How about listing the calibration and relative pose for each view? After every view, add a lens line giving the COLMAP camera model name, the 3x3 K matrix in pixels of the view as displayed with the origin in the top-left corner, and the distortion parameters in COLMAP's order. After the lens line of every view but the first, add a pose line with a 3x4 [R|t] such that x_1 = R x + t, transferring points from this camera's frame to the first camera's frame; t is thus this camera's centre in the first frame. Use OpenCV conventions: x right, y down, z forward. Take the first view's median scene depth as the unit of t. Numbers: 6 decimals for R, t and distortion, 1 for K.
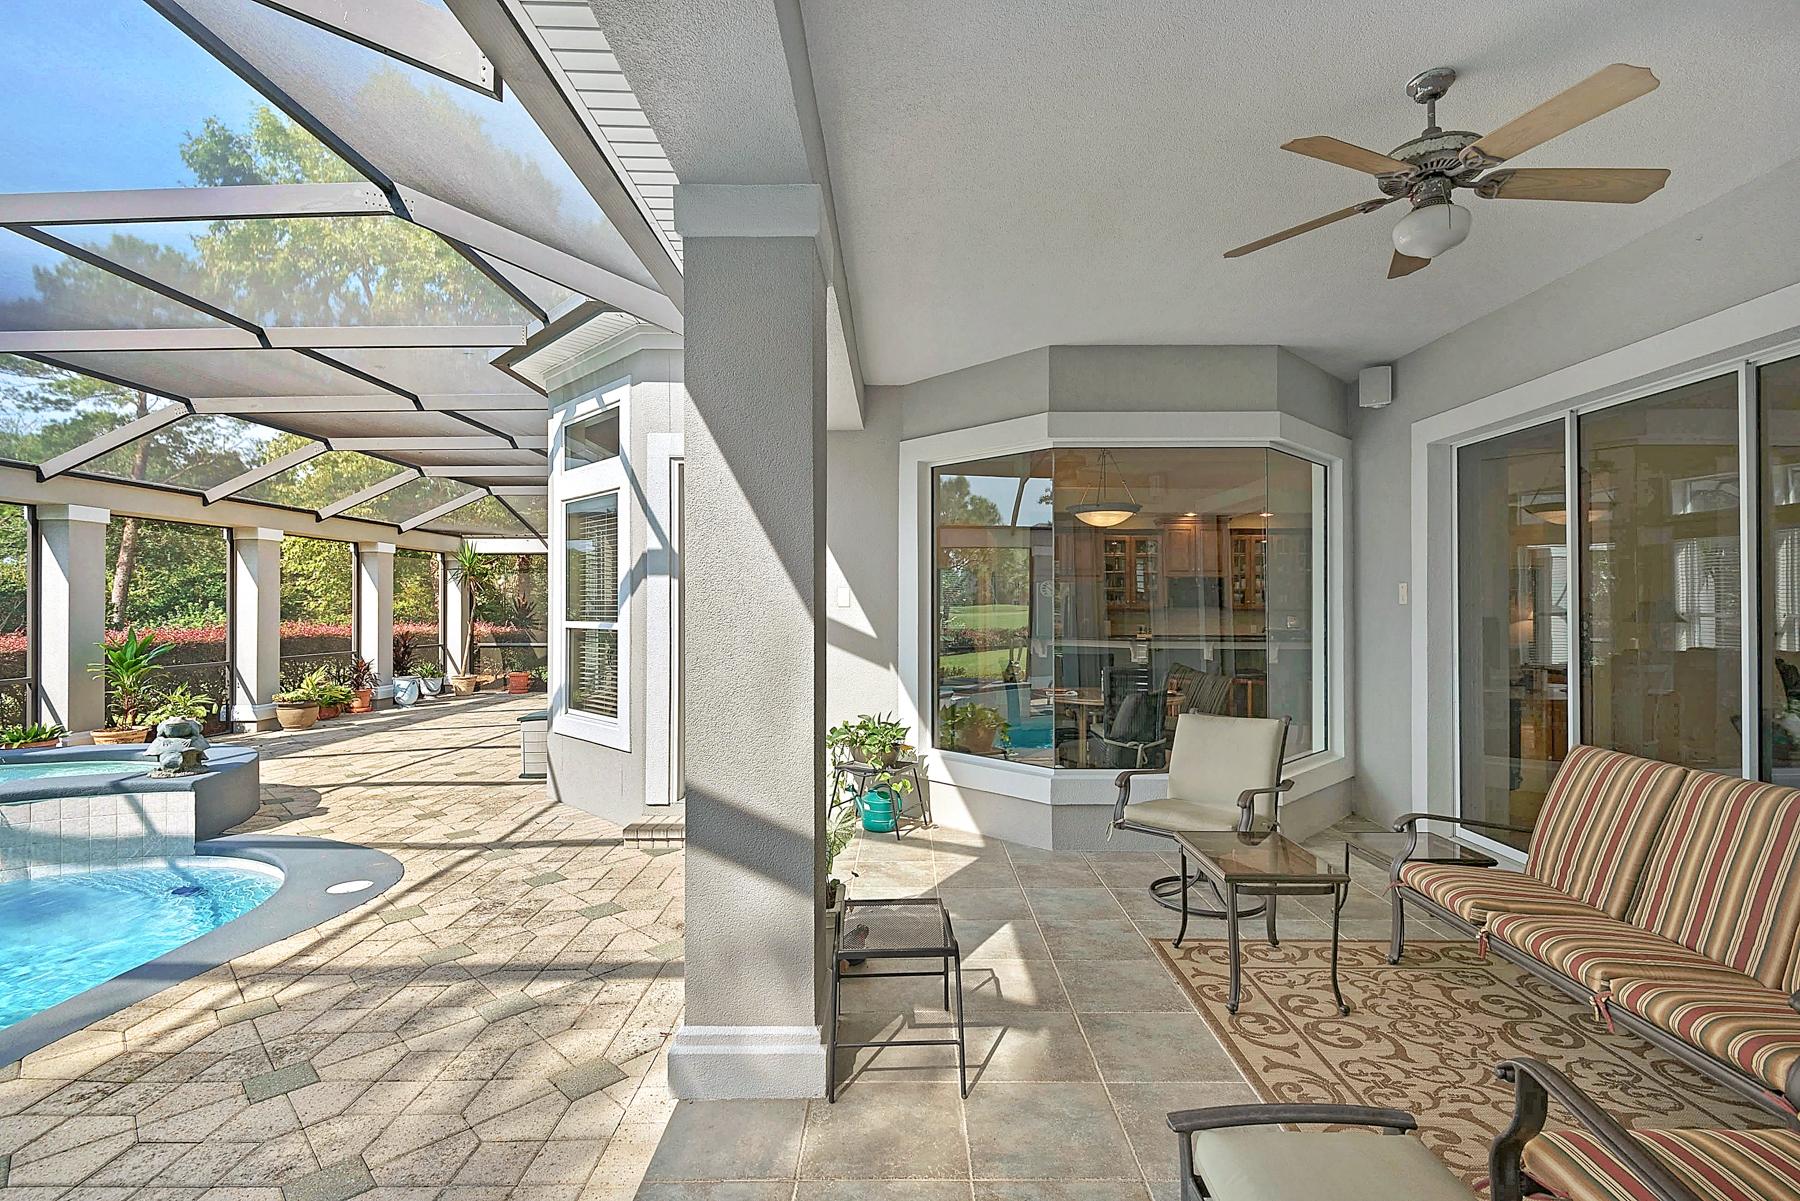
lens RADIAL K [[835.0, 0, 907.2], [0, 835.0, 599.7], [0, 0, 1]] dist [0.014819, -0.021871]
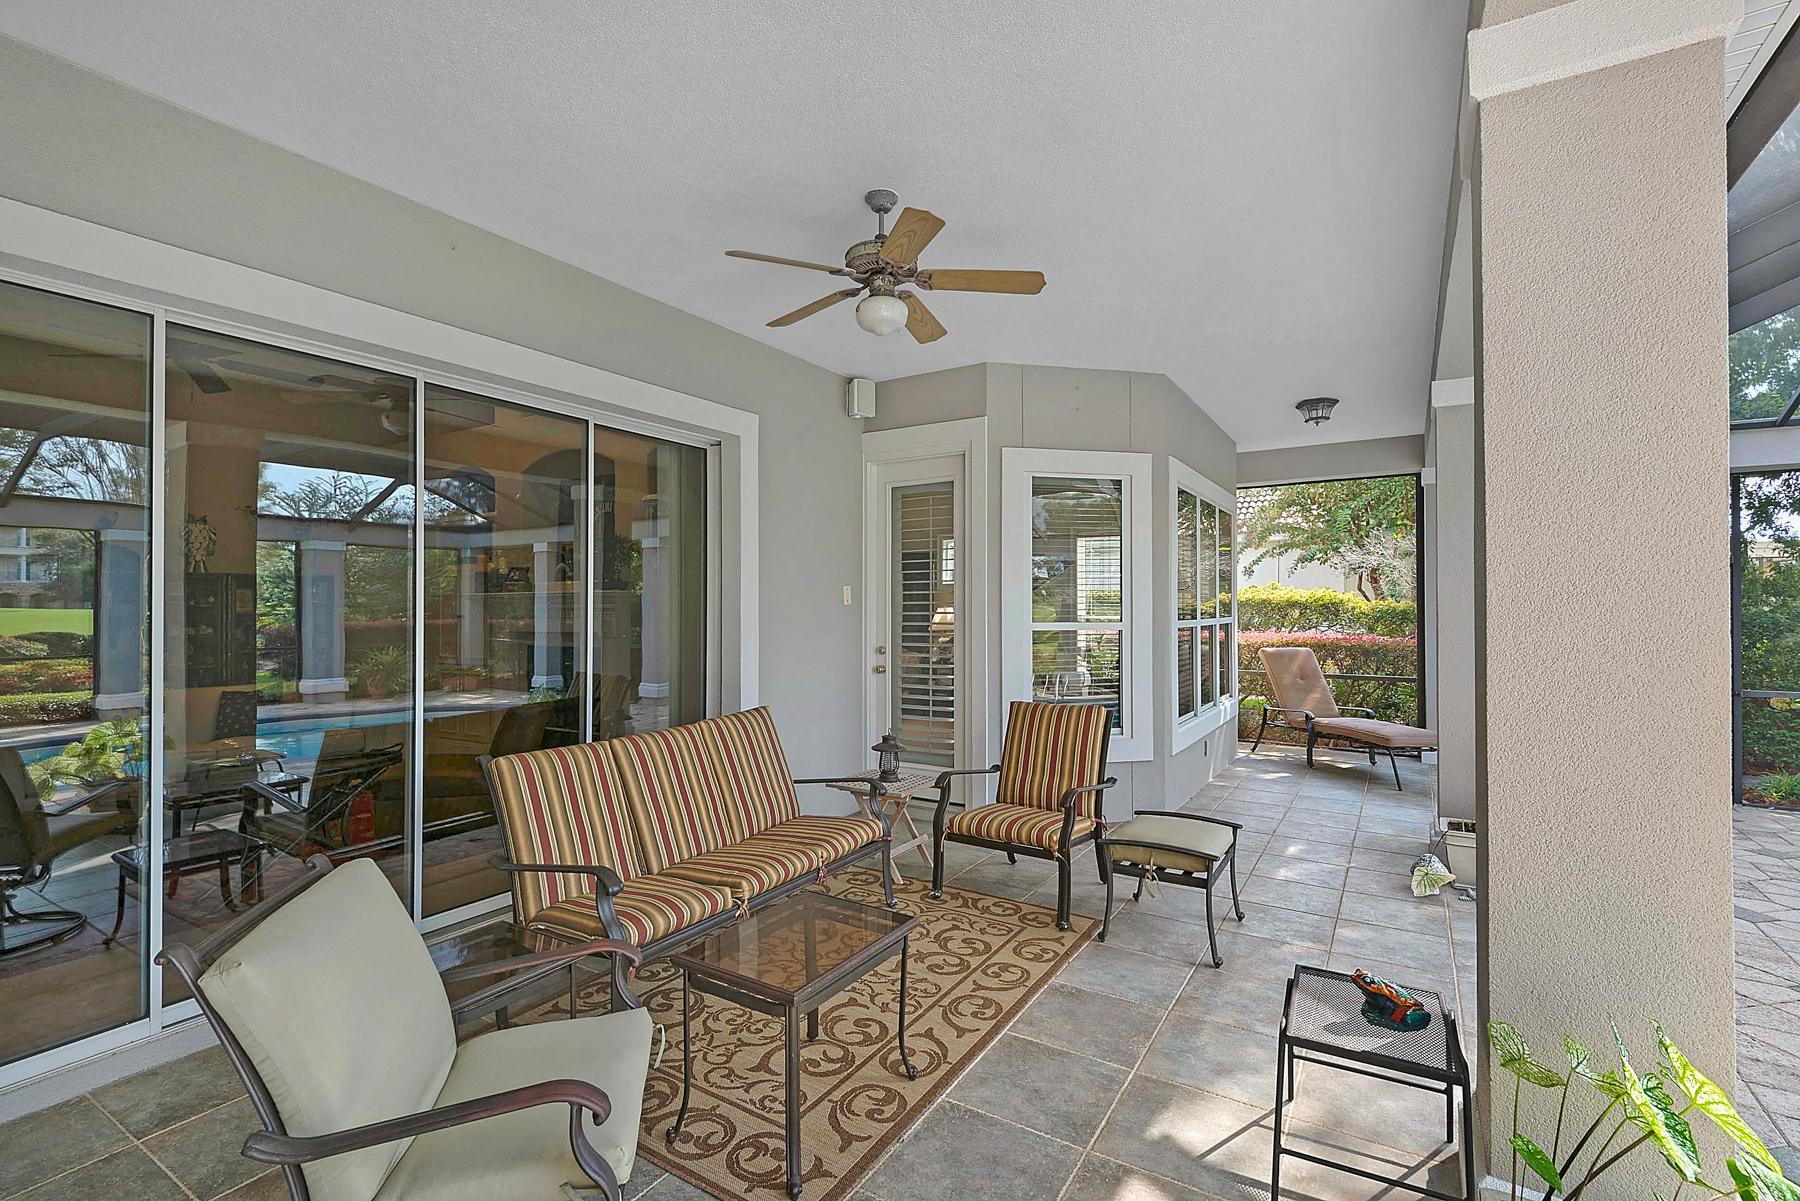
lens RADIAL K [[819.3, 0, 886.9], [0, 819.3, 601.5], [0, 0, 1]] dist [0.000781, -0.000627]
pose [[-0.845311, 0.004719, 0.534254, -0.020957], [-0.001794, 0.999930, -0.011670, 0.006220], [-0.534272, -0.010824, -0.845244, 0.855775]]
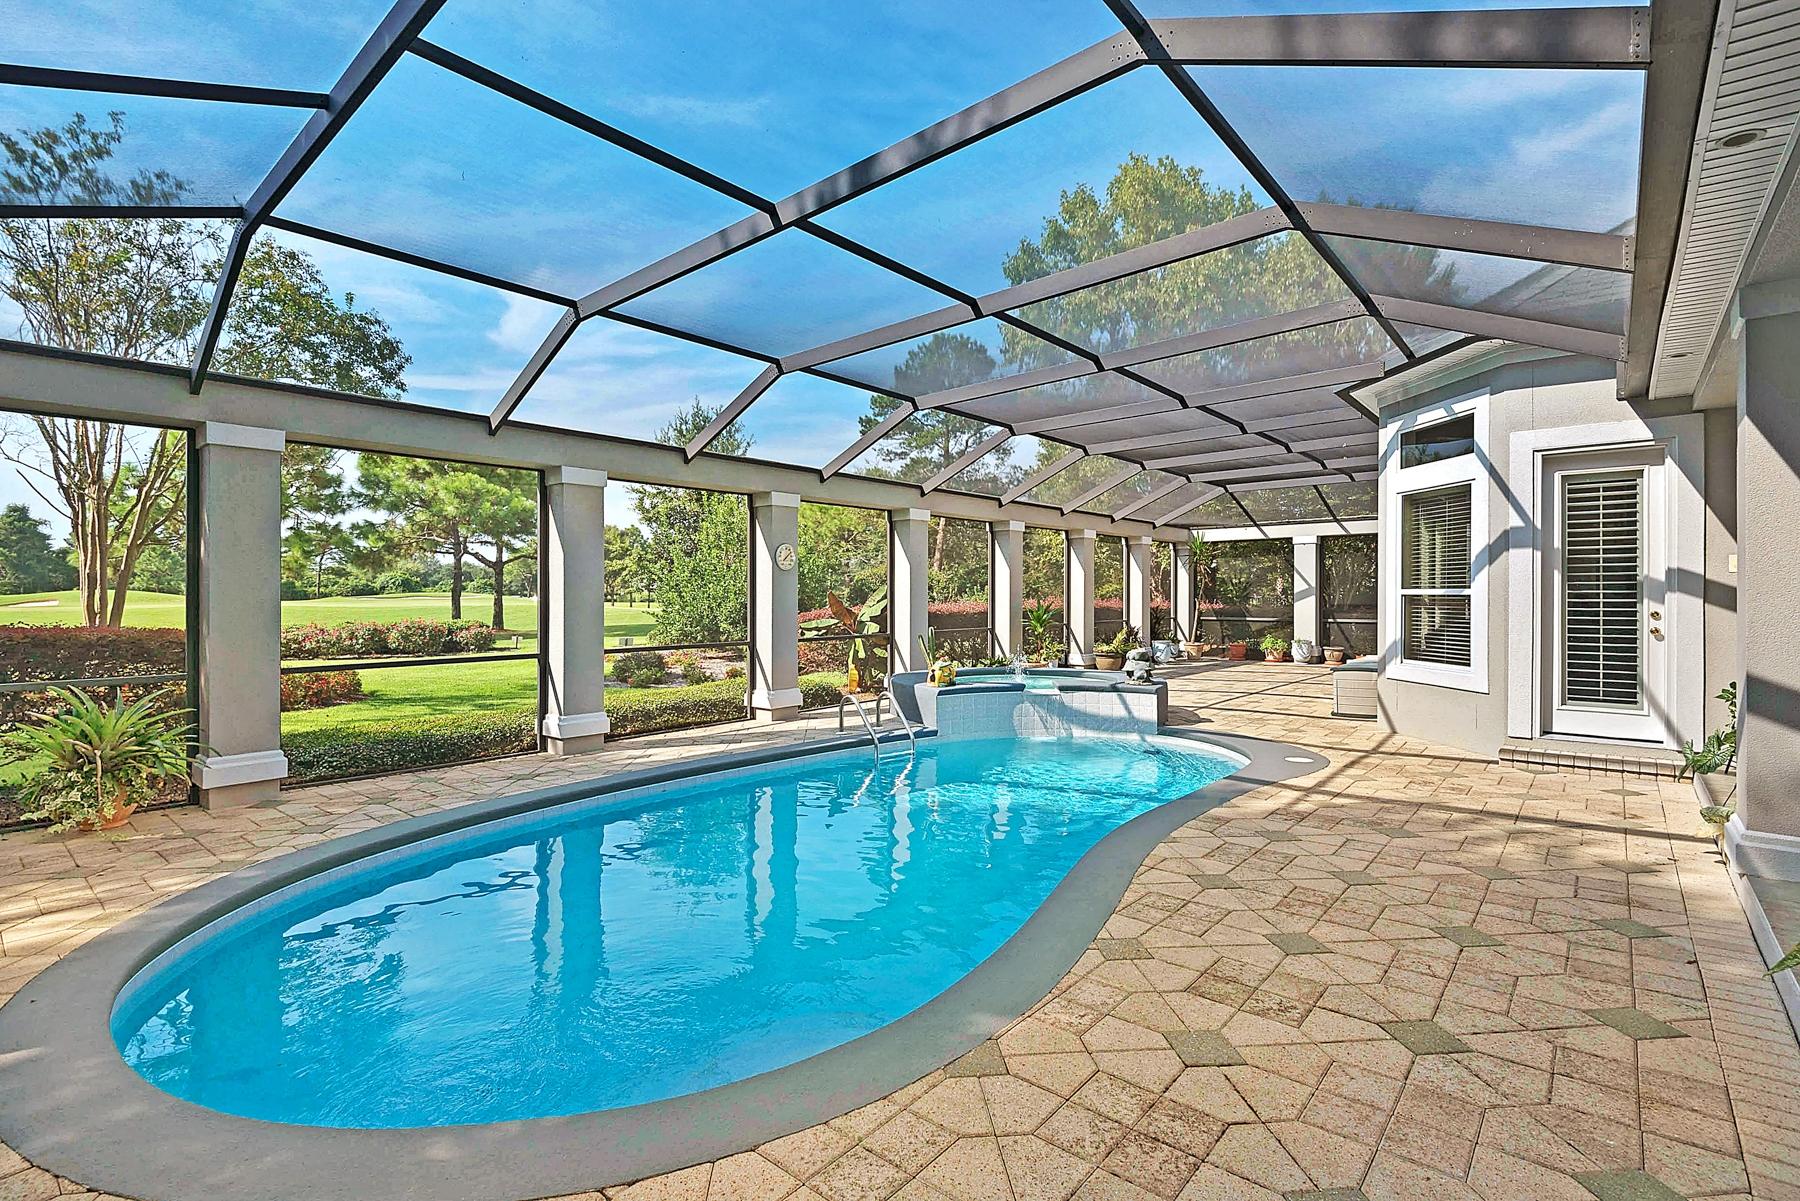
lens RADIAL K [[819.3, 0, 886.9], [0, 819.3, 601.5], [0, 0, 1]] dist [0.000781, -0.000627]
pose [[0.744884, 0.005535, -0.667171, -0.185990], [0.006795, 0.999851, 0.015881, 0.022517], [0.667160, -0.016363, 0.744735, -0.494915]]
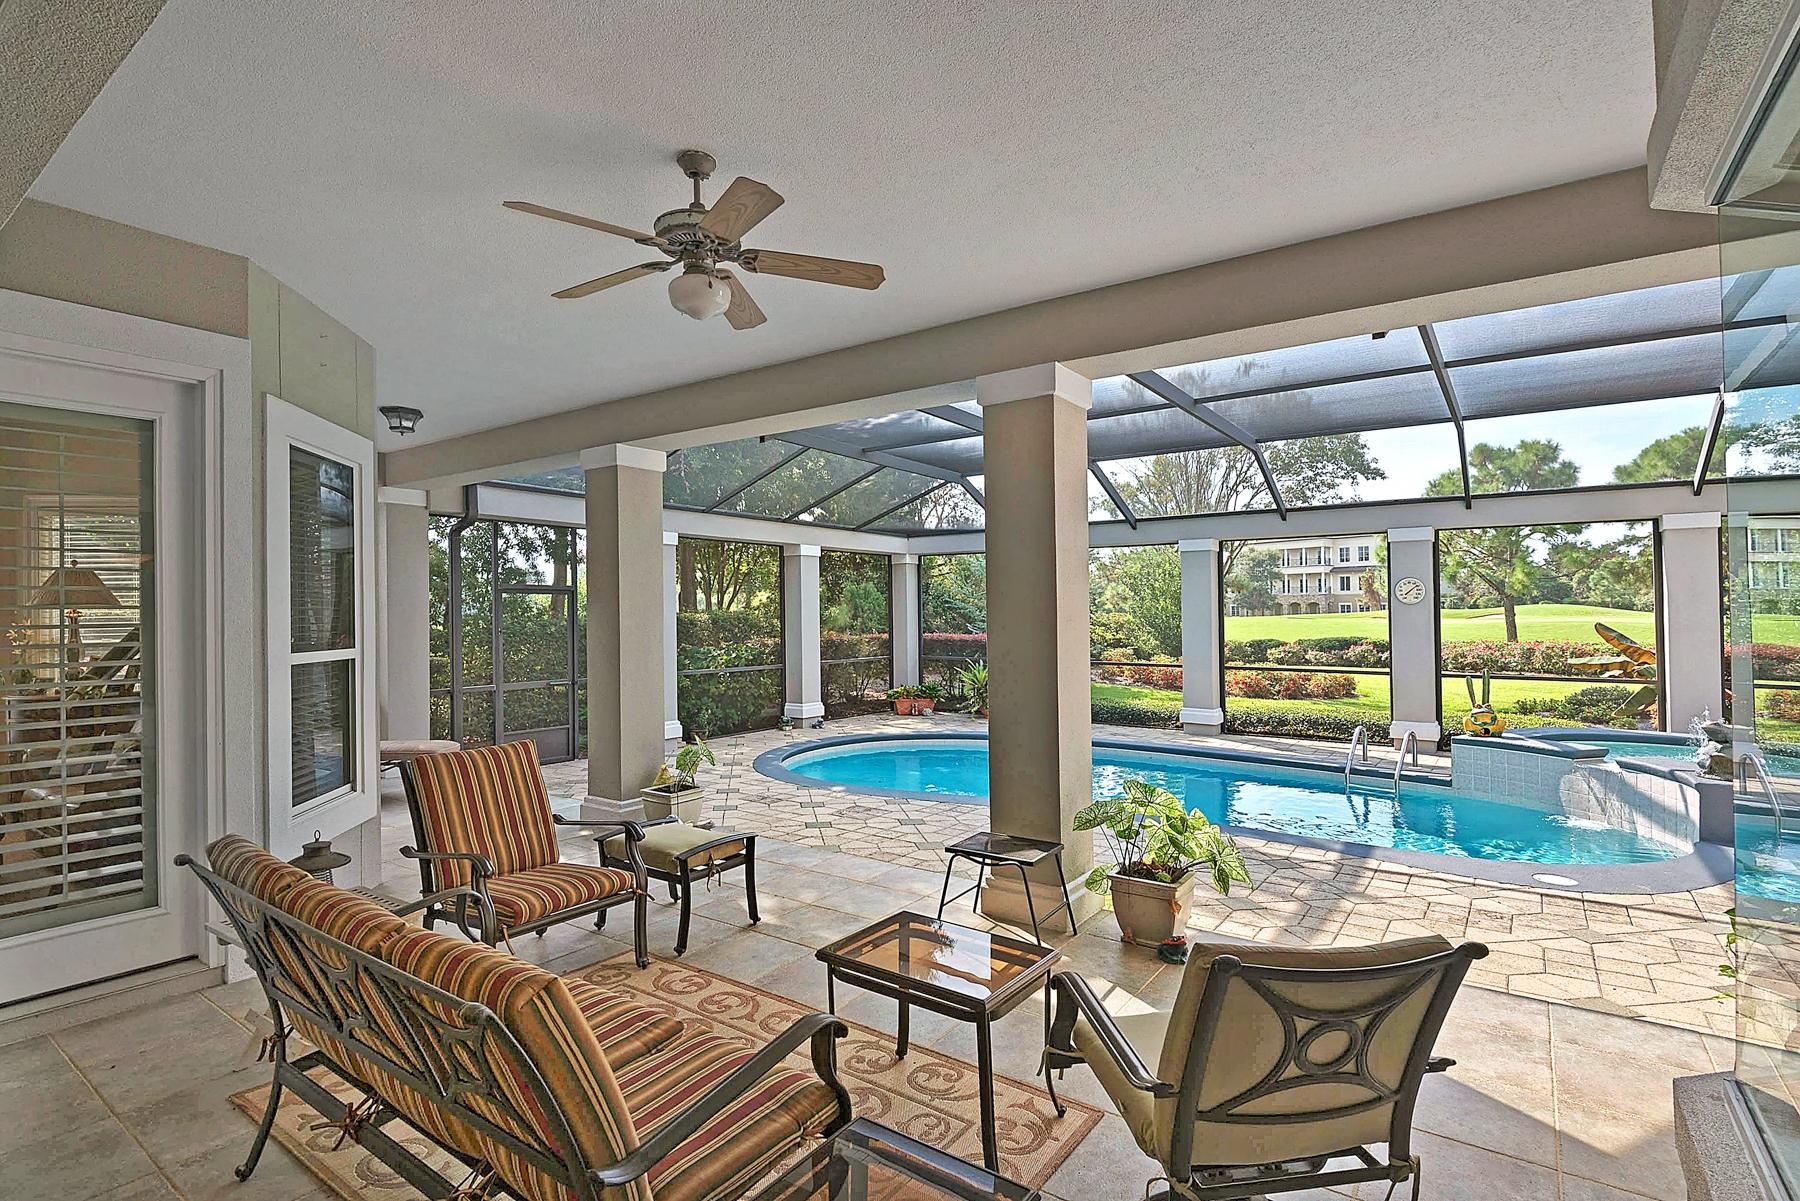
lens RADIAL K [[845.1, 0, 905.1], [0, 845.1, 603.2], [0, 0, 1]] dist [0.027505, -0.024356]
pose [[-0.583157, -0.003729, -0.812351, 0.572184], [0.011496, 0.999851, -0.012842, -0.005733], [0.812278, -0.016827, -0.583027, 0.777205]]
